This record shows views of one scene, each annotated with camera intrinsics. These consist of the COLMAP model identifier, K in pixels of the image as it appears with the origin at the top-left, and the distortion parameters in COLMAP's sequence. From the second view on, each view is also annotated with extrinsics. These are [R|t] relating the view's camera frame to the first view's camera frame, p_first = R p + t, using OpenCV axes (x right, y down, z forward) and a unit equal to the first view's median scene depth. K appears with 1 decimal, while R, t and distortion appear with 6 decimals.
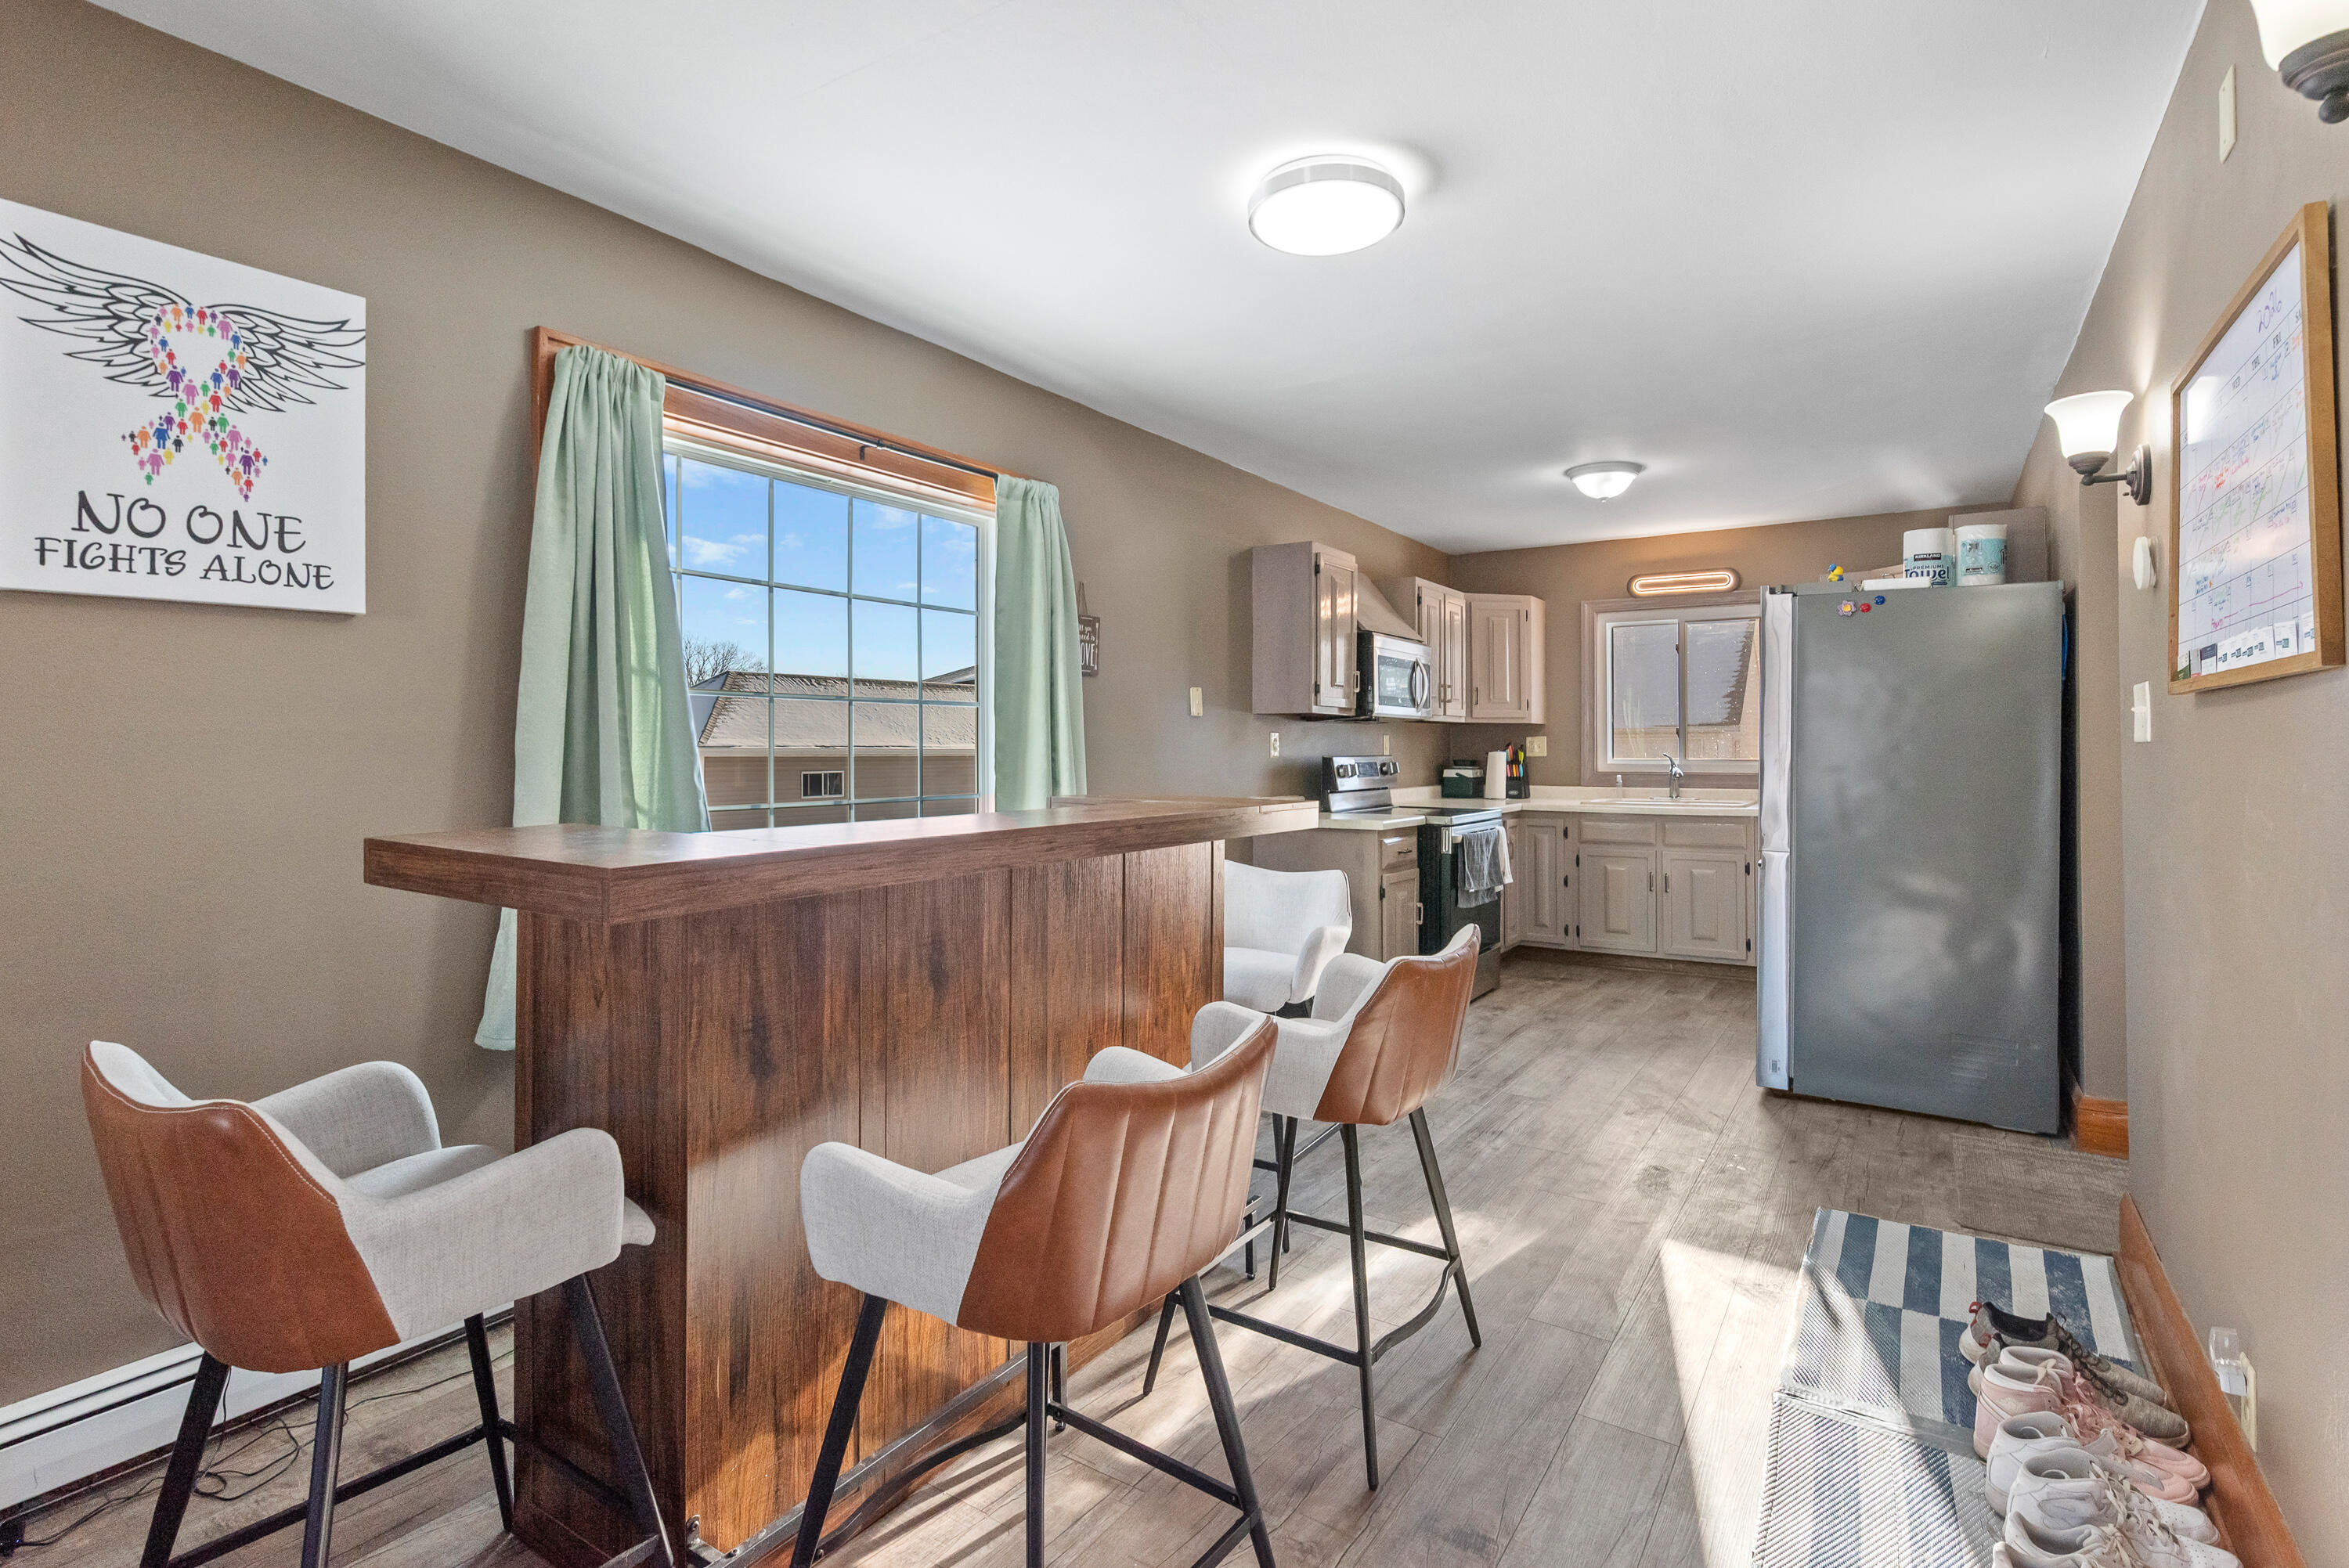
lens RADIAL K [[1106.8, 0, 1172.3], [0, 1106.8, 767.3], [0, 0, 1]] dist [0.002890, -0.000152]
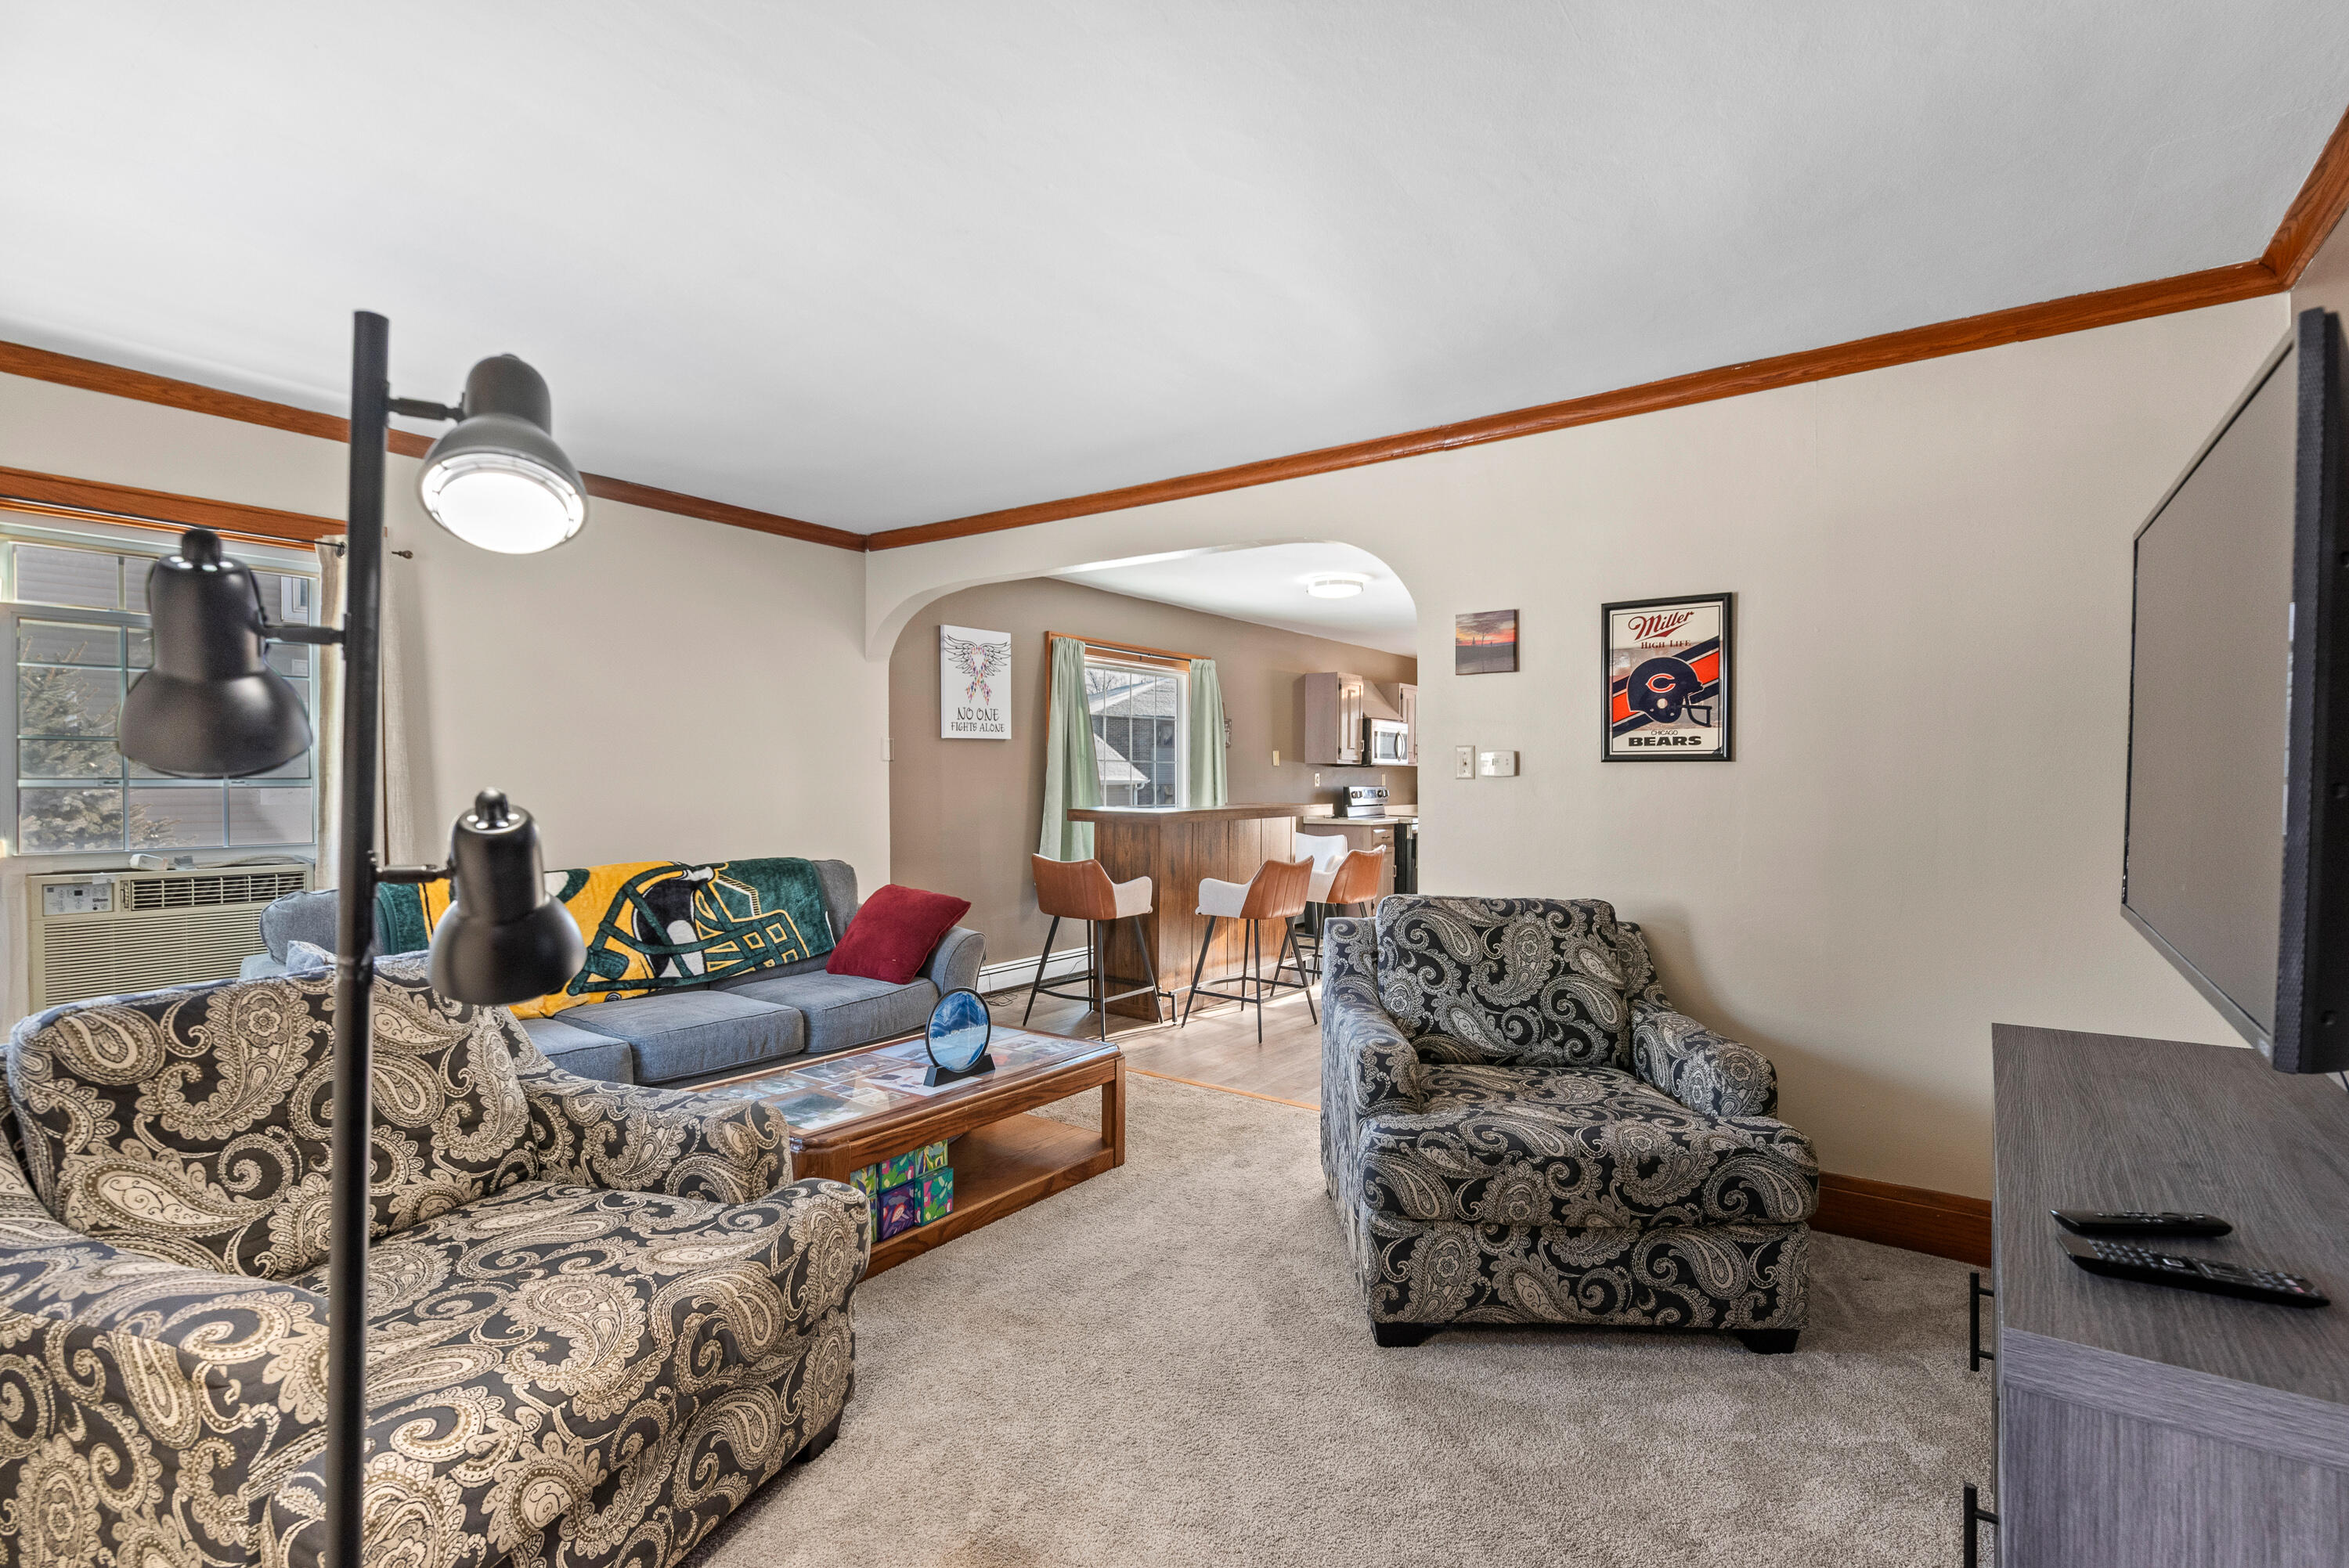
lens RADIAL K [[1106.8, 0, 1174.9], [0, 1106.8, 789.6], [0, 0, 1]] dist [0.002890, -0.000152]
pose [[0.999159, 0.010612, -0.039601, -0.076573], [-0.010542, 0.999942, 0.001977, -0.005810], [0.039620, -0.001557, 0.999214, -0.923828]]
